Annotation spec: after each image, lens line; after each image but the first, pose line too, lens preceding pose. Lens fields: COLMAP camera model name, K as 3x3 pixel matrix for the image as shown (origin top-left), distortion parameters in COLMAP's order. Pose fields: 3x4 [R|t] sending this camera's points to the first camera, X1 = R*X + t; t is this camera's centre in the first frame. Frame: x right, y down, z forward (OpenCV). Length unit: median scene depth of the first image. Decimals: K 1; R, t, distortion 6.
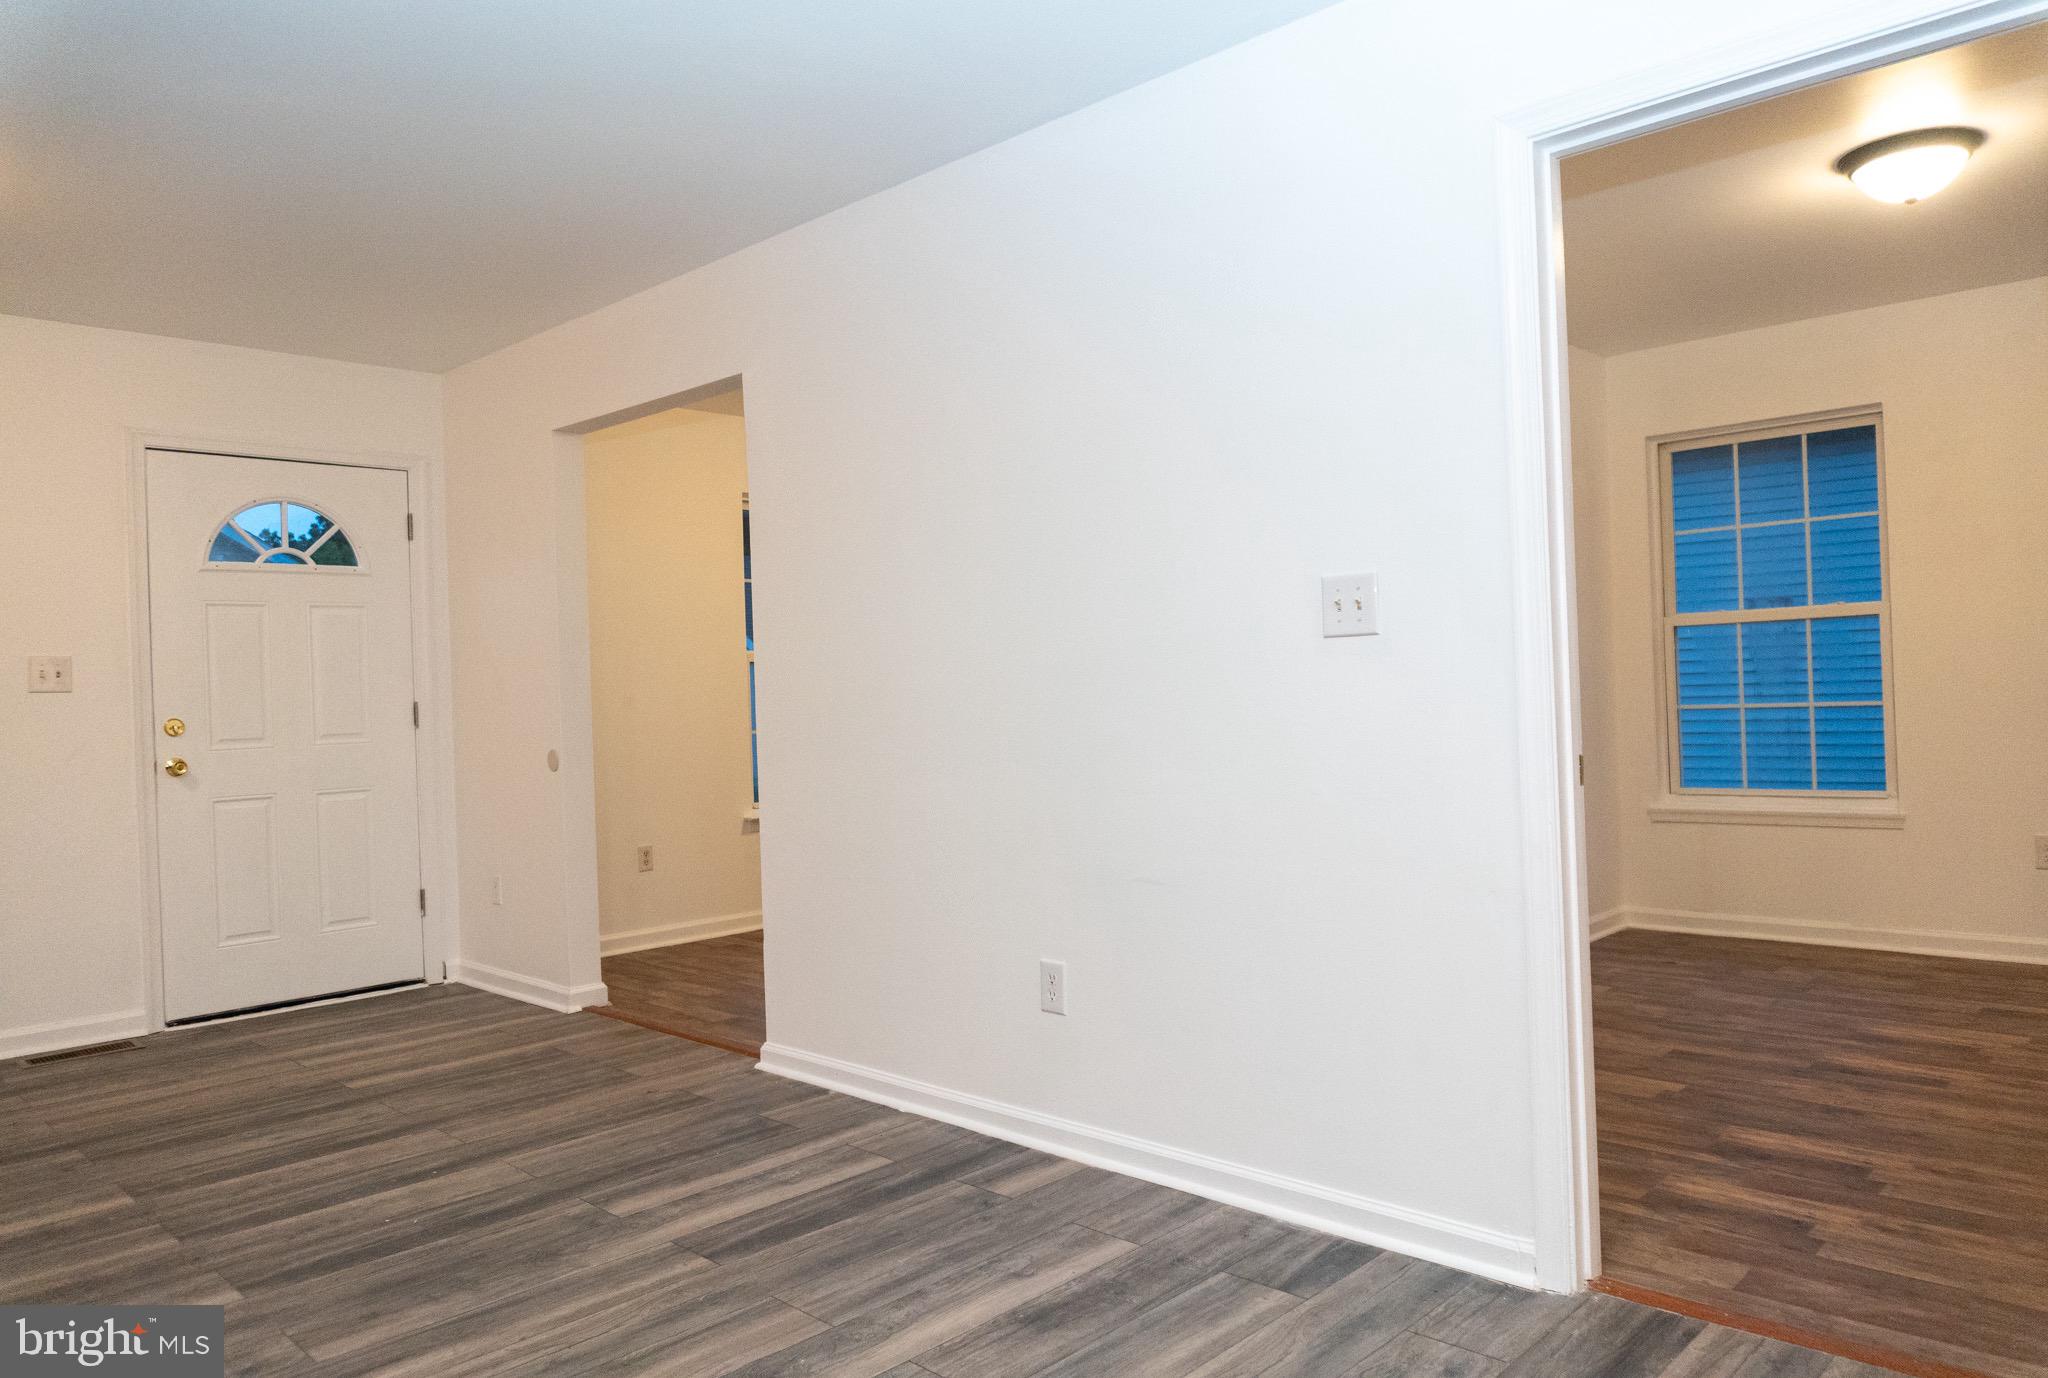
lens RADIAL K [[1392.2, 0, 1024.0], [0, 1392.2, 689.0], [0, 0, 1]] dist [-0.011231, -0.001437]
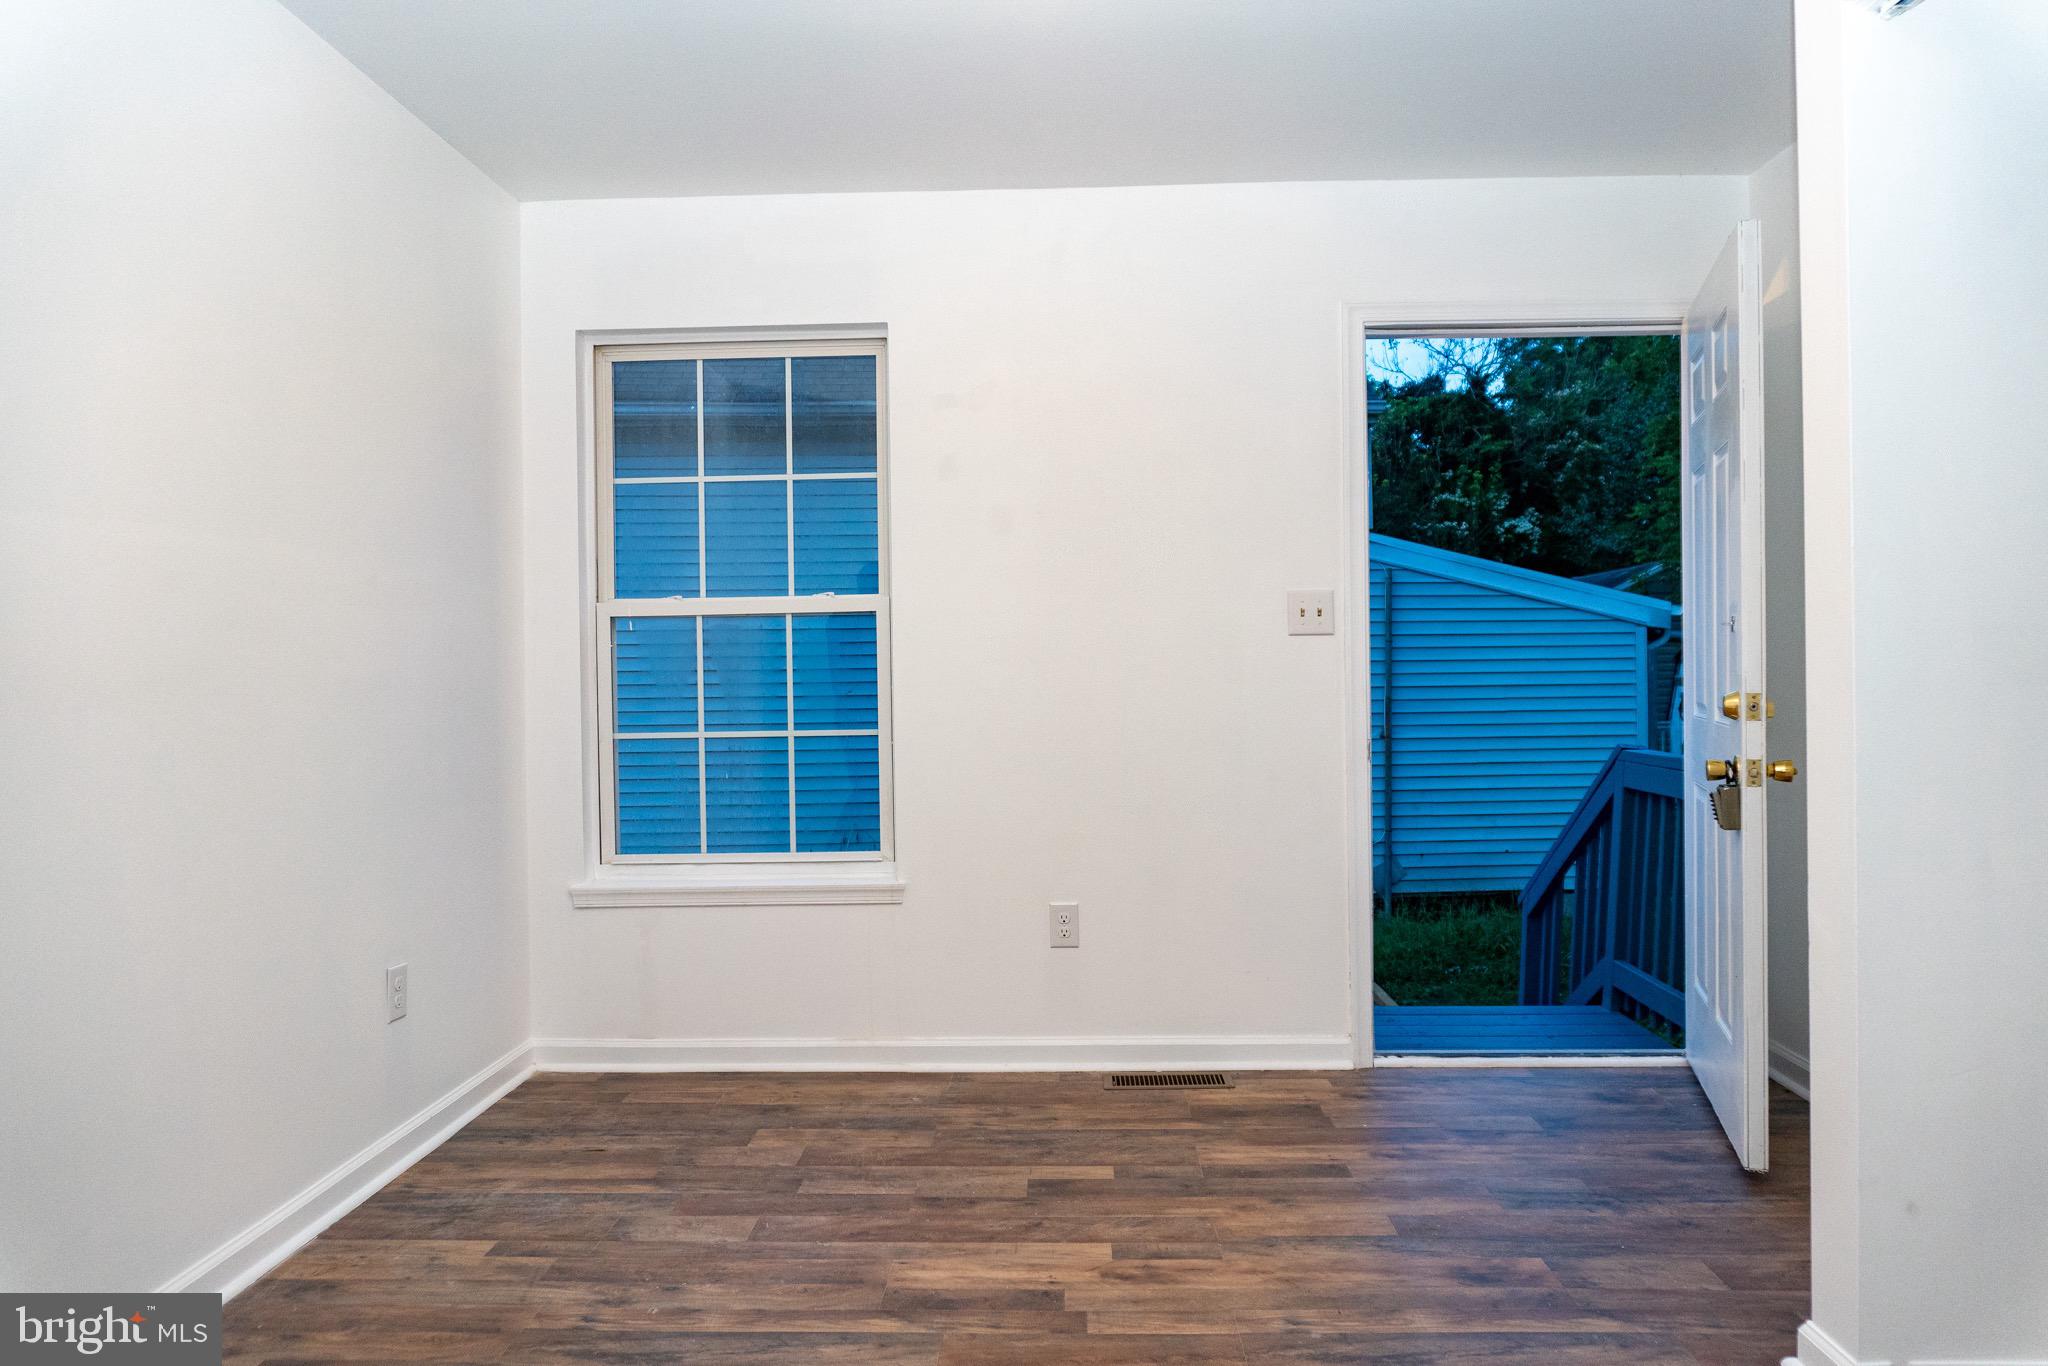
lens RADIAL K [[1371.2, 0, 1024.0], [0, 1371.2, 683.0], [0, 0, 1]] dist [-0.006396, 0.000315]
pose [[0.744925, 0.021357, 0.666806, 0.183572], [-0.013000, 0.999762, -0.017498, -0.004381], [-0.667021, 0.004366, 0.745026, 0.390102]]
